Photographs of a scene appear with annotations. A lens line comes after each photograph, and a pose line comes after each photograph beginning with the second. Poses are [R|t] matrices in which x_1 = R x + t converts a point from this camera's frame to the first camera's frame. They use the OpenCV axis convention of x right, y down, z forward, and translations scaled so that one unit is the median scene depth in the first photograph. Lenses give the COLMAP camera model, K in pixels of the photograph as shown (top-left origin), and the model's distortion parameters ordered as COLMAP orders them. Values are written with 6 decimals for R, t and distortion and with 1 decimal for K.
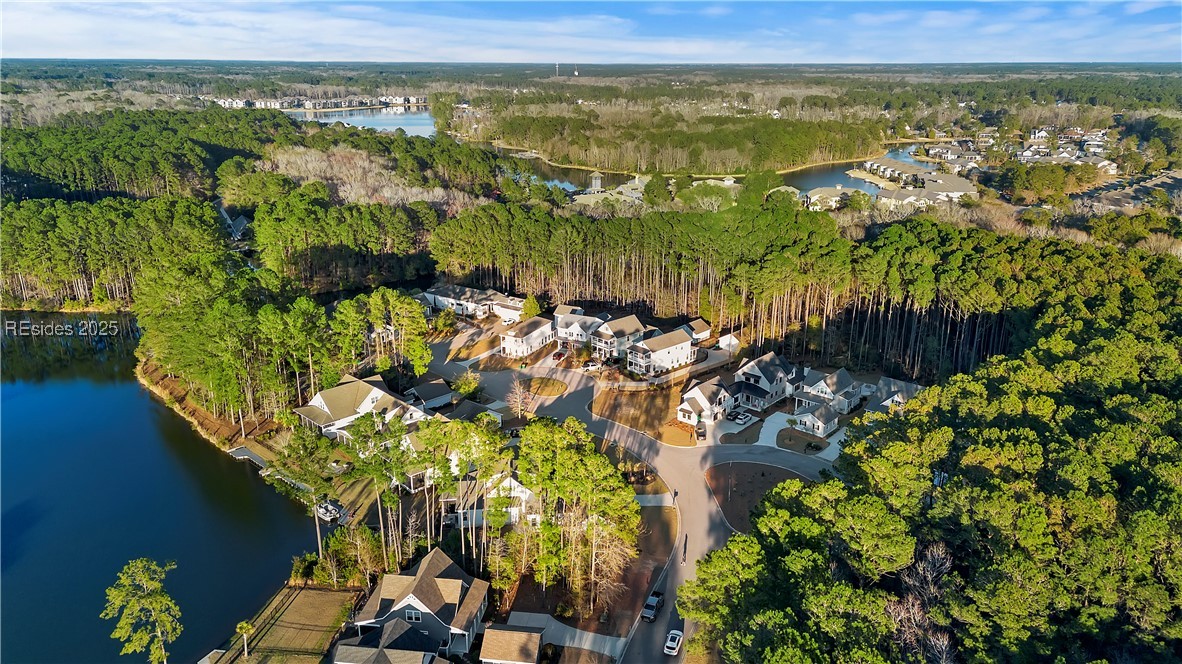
lens RADIAL K [[849.3, 0, 600.4], [0, 849.3, 332.3], [0, 0, 1]] dist [0.085537, -0.086577]
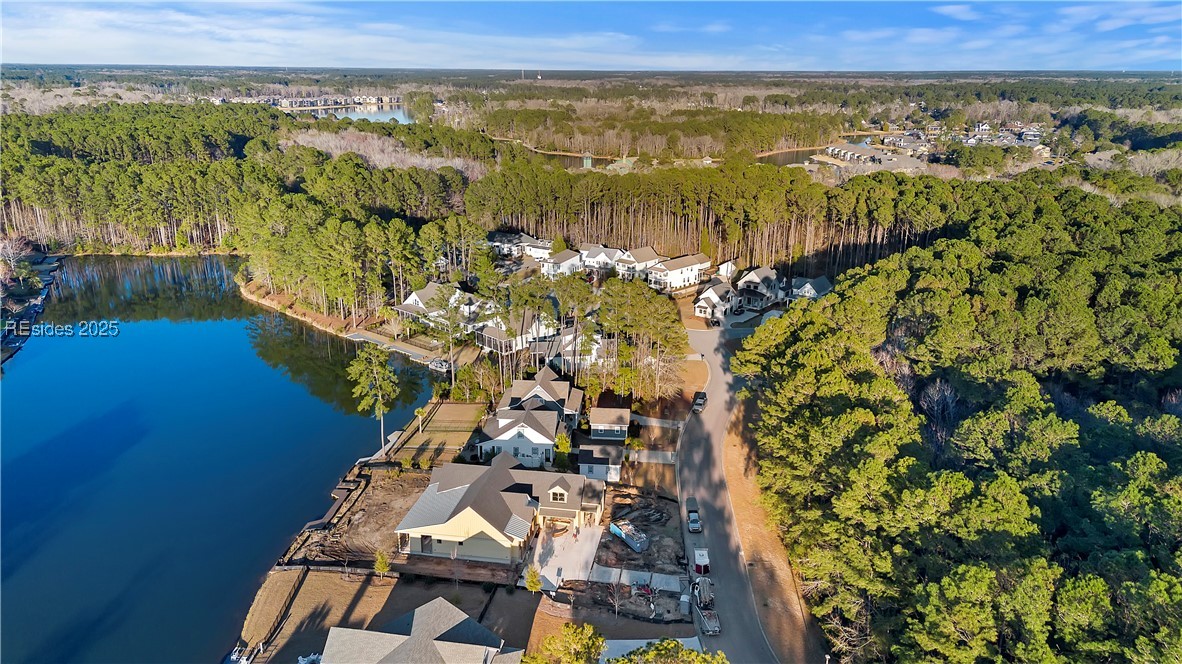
lens RADIAL K [[849.3, 0, 600.4], [0, 849.3, 332.3], [0, 0, 1]] dist [0.085537, -0.086577]
pose [[0.998883, -0.011163, 0.045919, -0.074705], [0.011511, 0.999907, -0.007313, 0.093856], [-0.045833, 0.007833, 0.998918, -0.175534]]
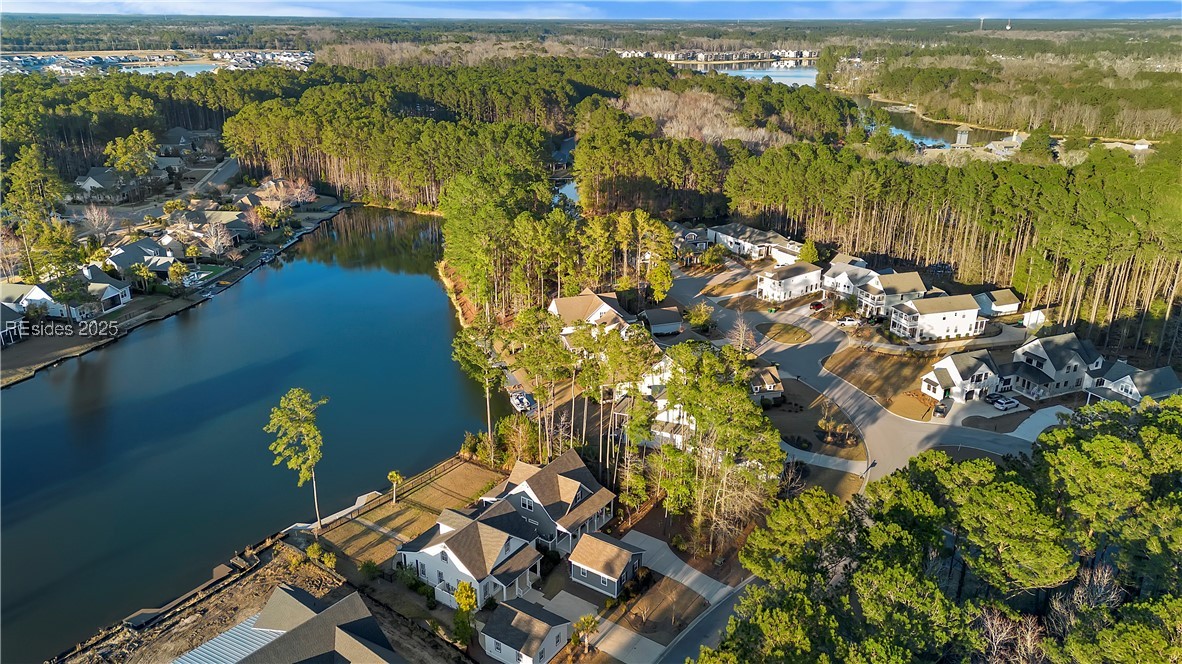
lens RADIAL K [[846.2, 0, 586.7], [0, 846.2, 343.2], [0, 0, 1]] dist [0.093258, -0.090164]
pose [[0.894191, 0.161685, -0.417469, 0.098721], [-0.138331, 0.986659, 0.085835, 0.019080], [0.425778, -0.019004, 0.904628, 0.050770]]
